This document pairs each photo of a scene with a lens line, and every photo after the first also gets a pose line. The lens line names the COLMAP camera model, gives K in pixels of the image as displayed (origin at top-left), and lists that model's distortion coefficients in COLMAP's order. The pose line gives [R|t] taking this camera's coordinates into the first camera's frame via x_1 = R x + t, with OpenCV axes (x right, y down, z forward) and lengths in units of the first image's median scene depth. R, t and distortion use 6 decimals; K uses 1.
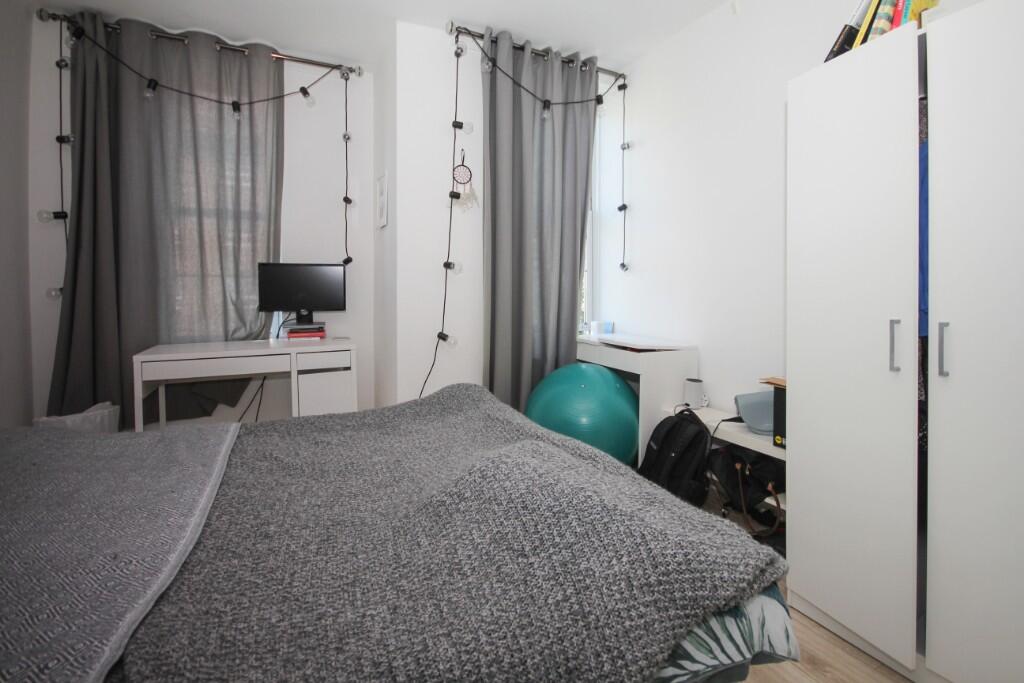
lens RADIAL K [[523.0, 0, 524.4], [0, 523.0, 305.1], [0, 0, 1]] dist [0.001113, -0.006879]
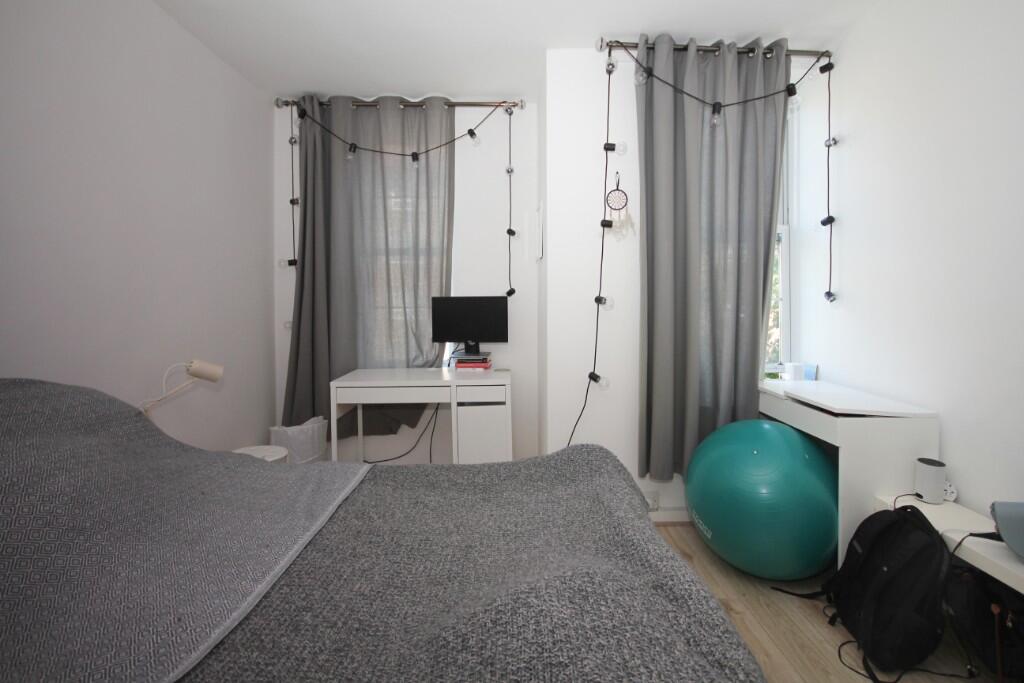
lens RADIAL K [[523.0, 0, 508.1], [0, 523.0, 300.4], [0, 0, 1]] dist [0.001113, -0.006879]
pose [[0.899205, -0.004920, -0.437499, 0.110881], [-0.002137, 0.999875, -0.015635, -0.059874], [0.437521, 0.014994, 0.899083, 0.098506]]
